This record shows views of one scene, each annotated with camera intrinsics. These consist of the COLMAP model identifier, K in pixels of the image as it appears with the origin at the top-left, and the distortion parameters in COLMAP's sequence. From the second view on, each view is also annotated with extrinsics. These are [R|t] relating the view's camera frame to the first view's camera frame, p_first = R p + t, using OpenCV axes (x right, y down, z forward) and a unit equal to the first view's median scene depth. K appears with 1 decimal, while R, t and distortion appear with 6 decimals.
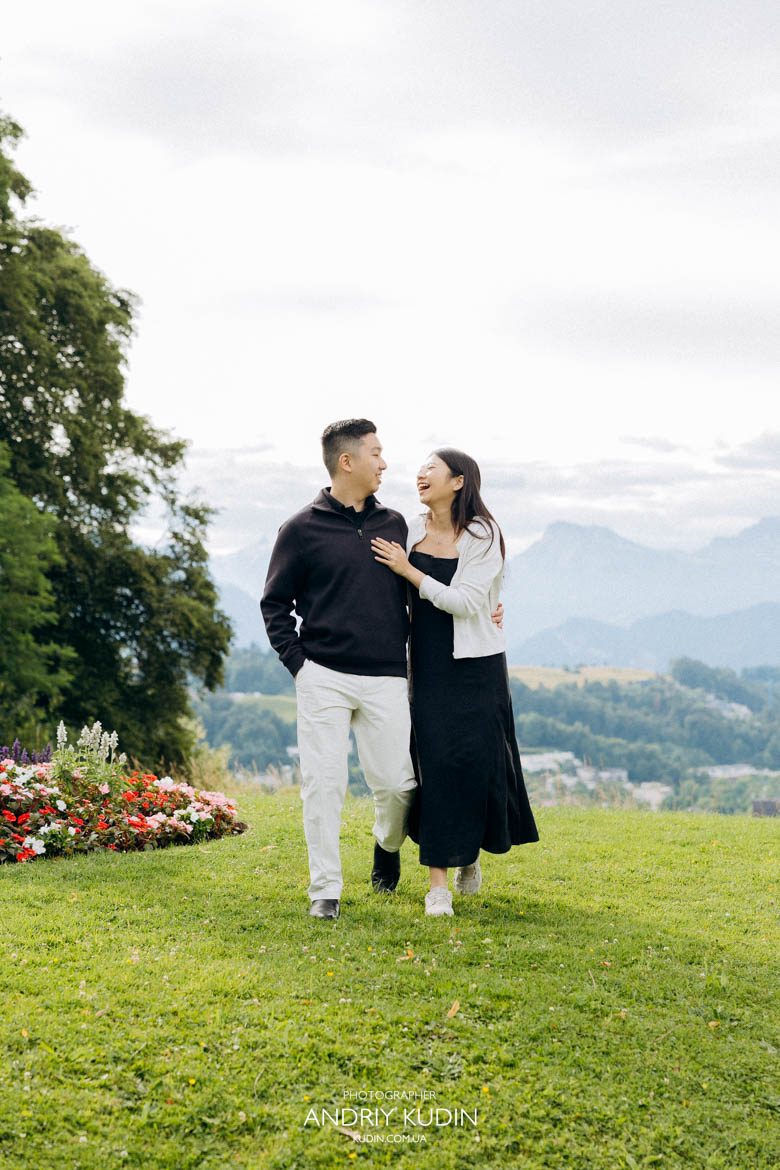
lens RADIAL K [[2341.5, 0, 390.0], [0, 2341.5, 585.0], [0, 0, 1]] dist [0.037405, 0.022203]
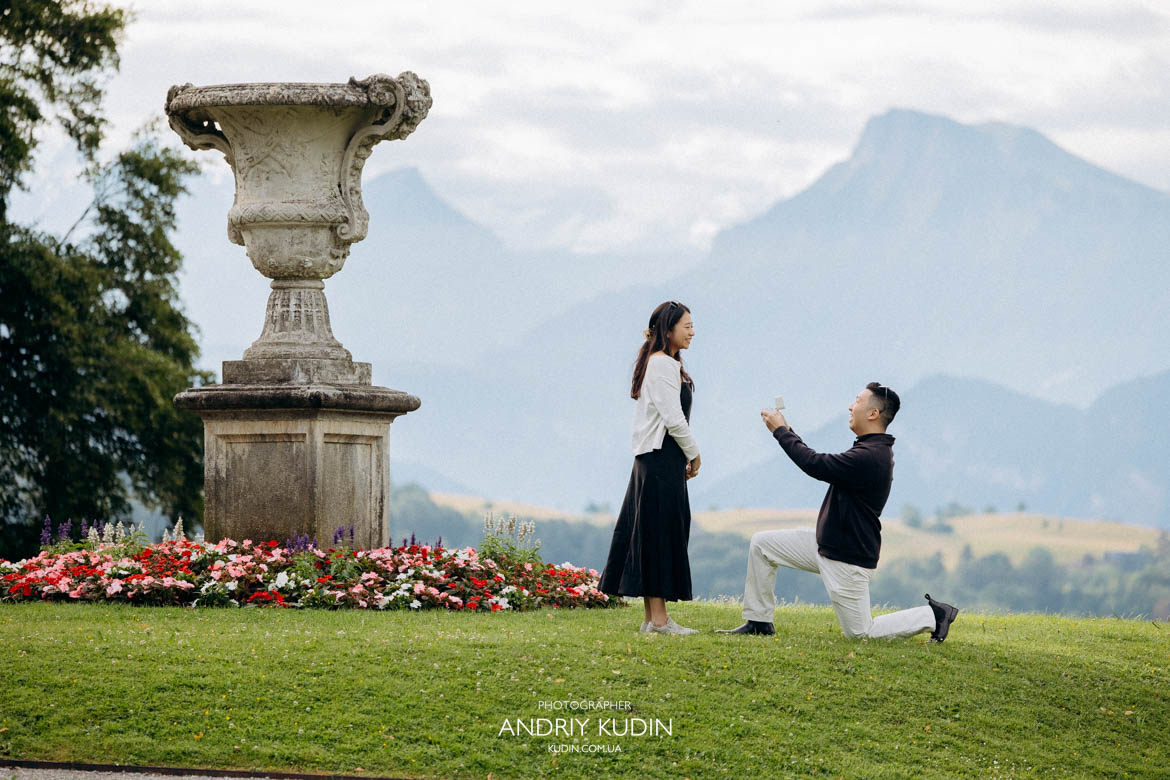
lens RADIAL K [[6780.3, 0, 585.0], [0, 6780.3, 390.0], [0, 0, 1]] dist [0.237597, 4.005315]
pose [[0.999564, 0.013004, 0.026506, -0.030164], [-0.013454, 0.999767, 0.016863, -0.010135], [-0.026281, -0.017213, 0.999506, -0.400411]]
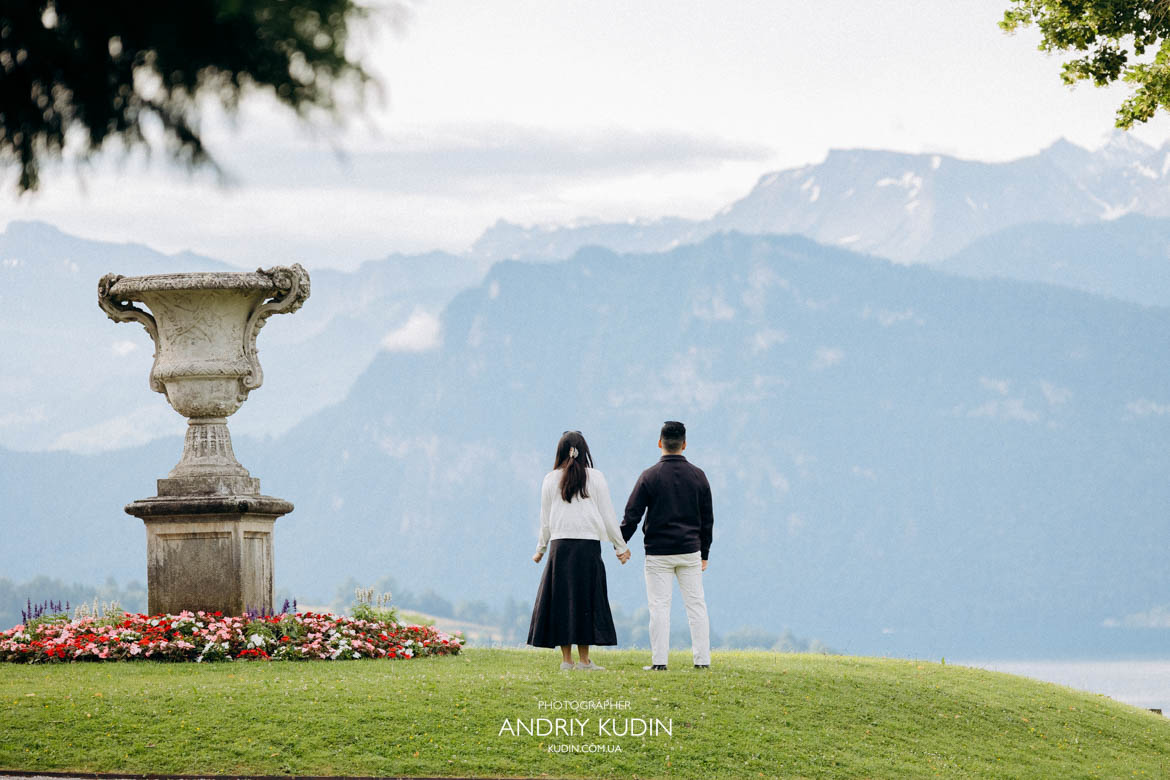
lens RADIAL K [[5304.1, 0, 585.0], [0, 5304.1, 390.0], [0, 0, 1]] dist [0.131193, -3.364187]
pose [[0.958408, -0.002845, 0.285389, -0.170268], [0.002877, 0.999996, 0.000306, -0.012675], [-0.285388, 0.000528, 0.958412, -0.419148]]
